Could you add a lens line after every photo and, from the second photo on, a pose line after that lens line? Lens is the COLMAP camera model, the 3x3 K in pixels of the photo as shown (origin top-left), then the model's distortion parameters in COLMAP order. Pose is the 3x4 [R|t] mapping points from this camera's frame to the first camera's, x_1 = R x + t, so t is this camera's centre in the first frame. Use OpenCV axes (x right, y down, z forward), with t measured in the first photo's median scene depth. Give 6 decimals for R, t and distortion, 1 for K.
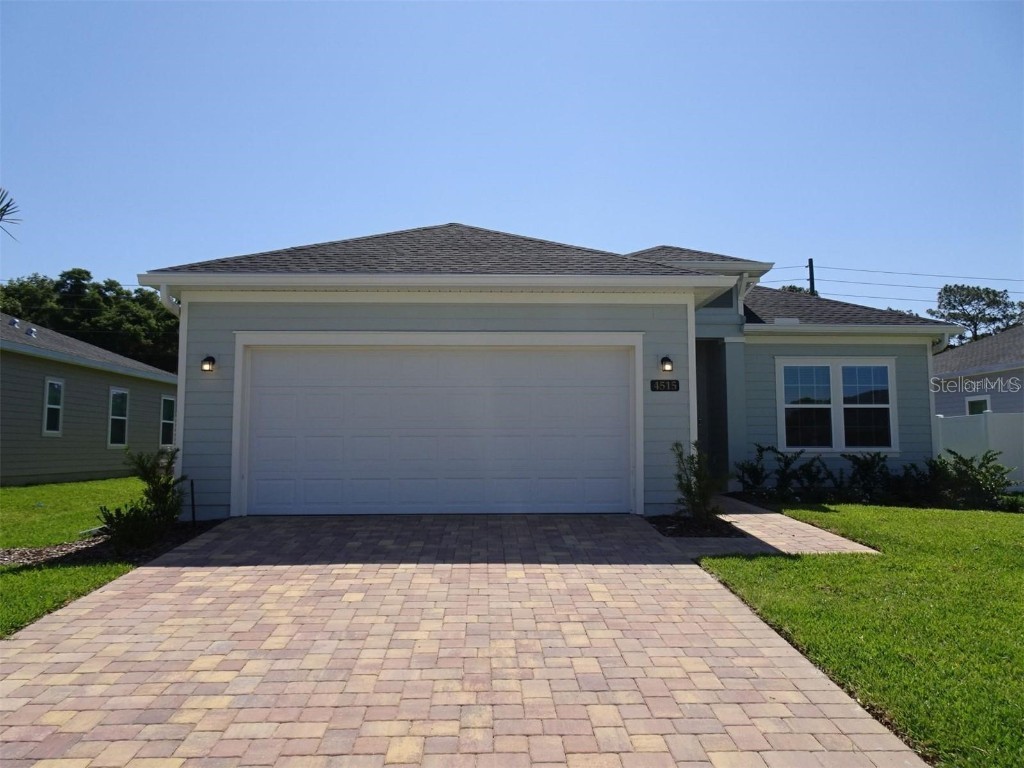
lens RADIAL K [[727.7, 0, 512.1], [0, 727.7, 386.4], [0, 0, 1]] dist [0.002076, 0.009740]
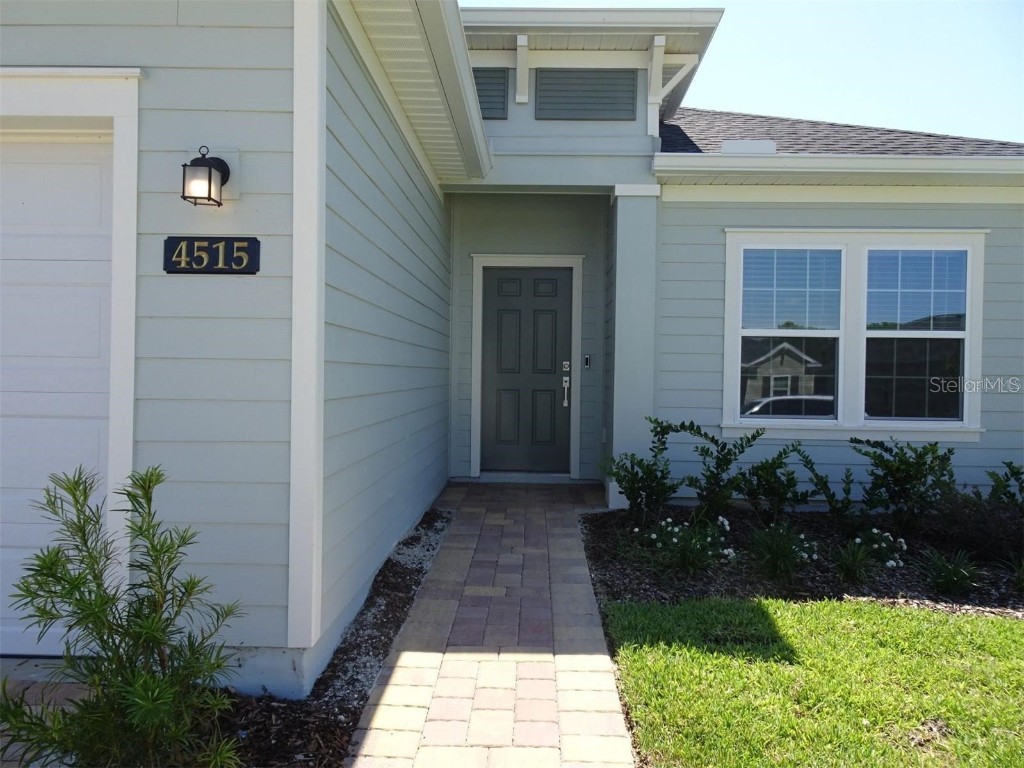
lens RADIAL K [[727.7, 0, 519.0], [0, 727.7, 381.6], [0, 0, 1]] dist [0.002076, 0.009740]
pose [[0.998247, 0.017511, -0.056528, 0.263976], [-0.011965, 0.995214, 0.096987, 0.014890], [0.057956, -0.096140, 0.993679, 0.526201]]
